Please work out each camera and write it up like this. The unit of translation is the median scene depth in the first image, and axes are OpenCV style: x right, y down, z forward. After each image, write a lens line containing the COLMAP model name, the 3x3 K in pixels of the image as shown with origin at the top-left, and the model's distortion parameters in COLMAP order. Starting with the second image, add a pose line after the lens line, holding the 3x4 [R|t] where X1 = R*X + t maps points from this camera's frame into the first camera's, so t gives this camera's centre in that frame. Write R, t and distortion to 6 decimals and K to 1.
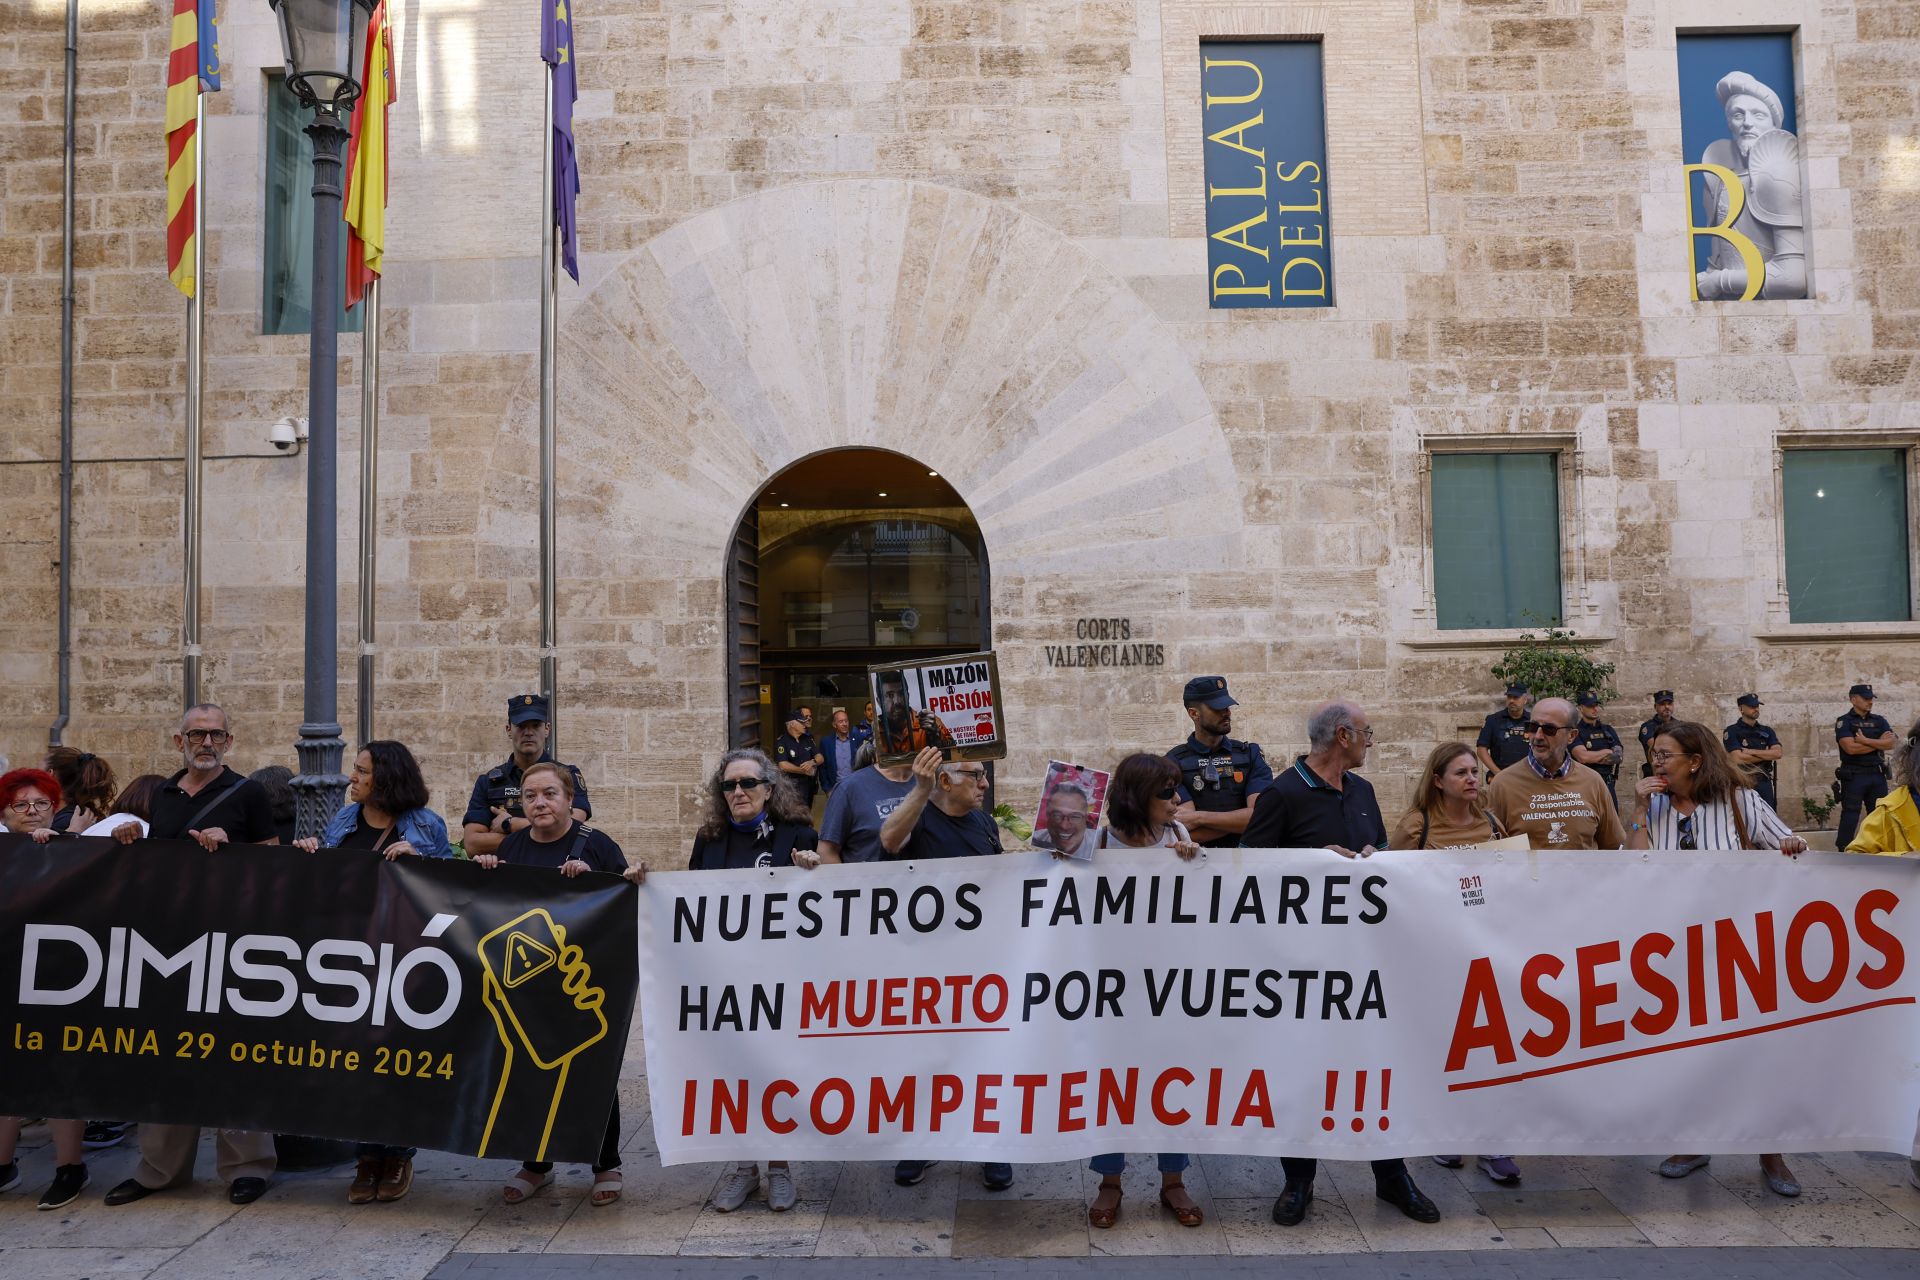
lens RADIAL K [[1389.7, 0, 916.4], [0, 1389.7, 631.3], [0, 0, 1]] dist [-0.103338, 0.080228]
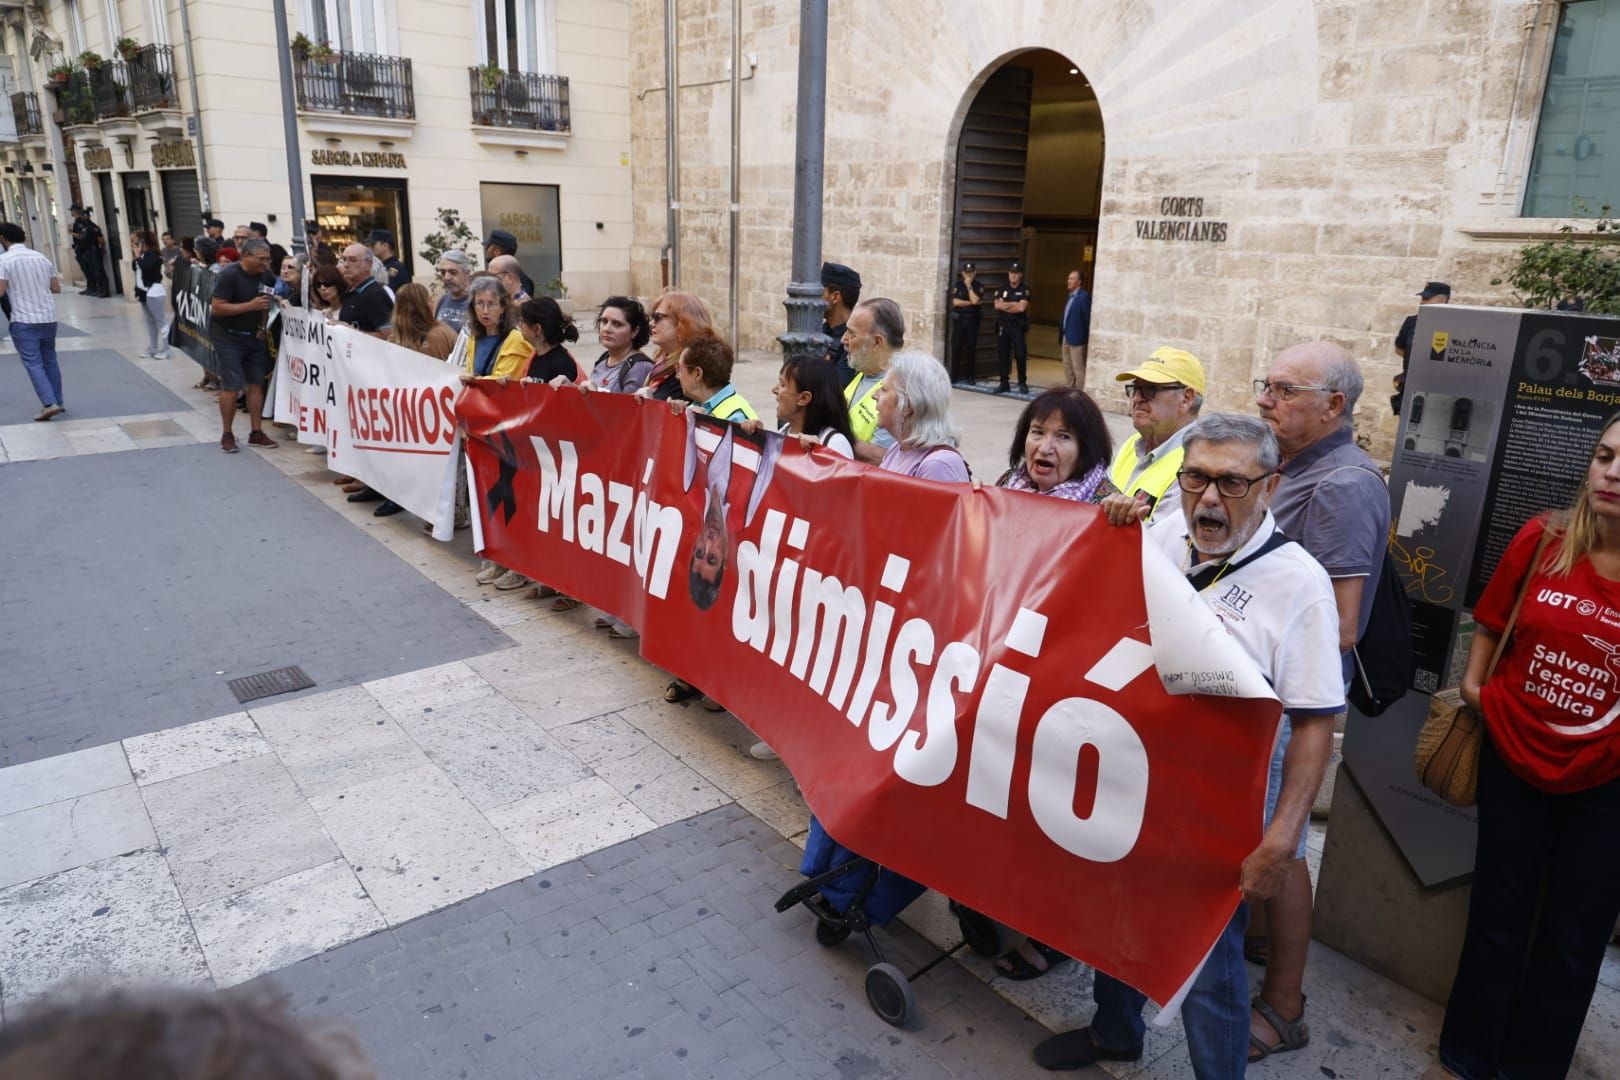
lens RADIAL K [[1085.8, 0, 776.6], [0, 1085.8, 543.3], [0, 0, 1]] dist [0.002914, 0.002724]
pose [[0.649741, 0.248943, -0.718237, 0.621954], [-0.006159, 0.946548, 0.322505, -0.025519], [0.760131, -0.205121, 0.616544, 0.138261]]
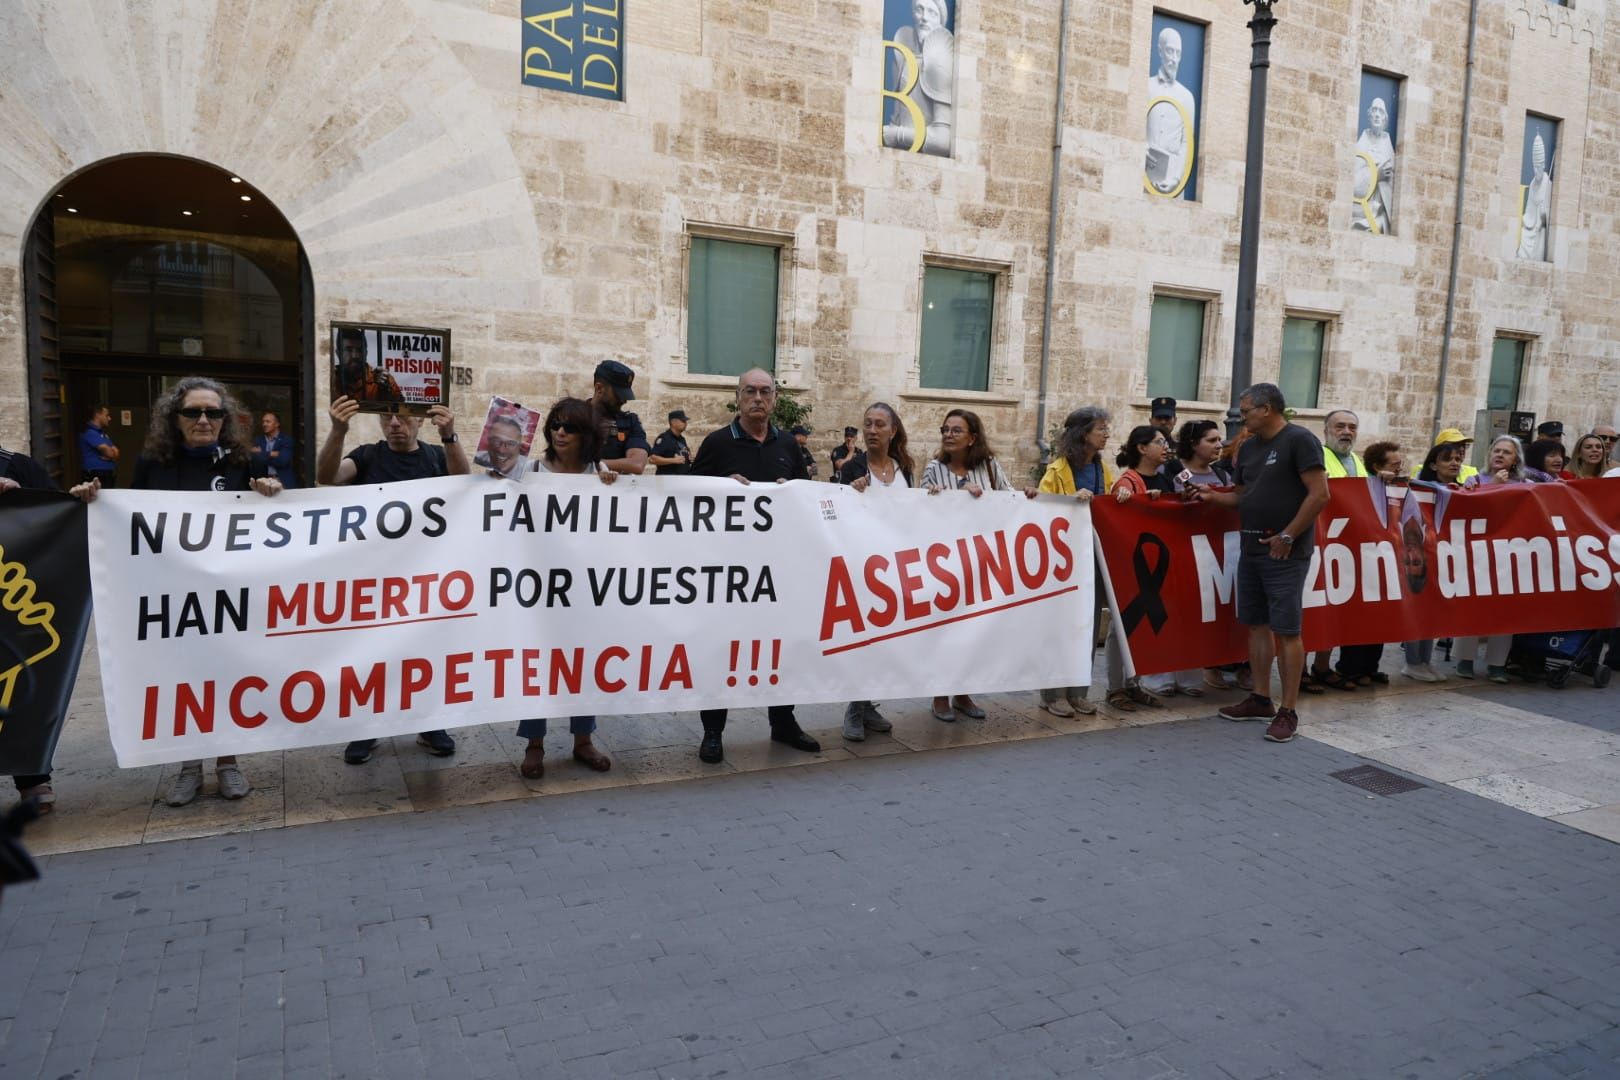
lens RADIAL K [[1089.9, 0, 810.0], [0, 1089.9, 540.0], [0, 0, 1]] dist [0.016342, -0.001454]
pose [[0.880586, 0.001593, 0.473883, -0.013276], [-0.073700, 0.988287, 0.133630, 0.008498], [-0.468119, -0.152598, 0.870390, 0.007507]]
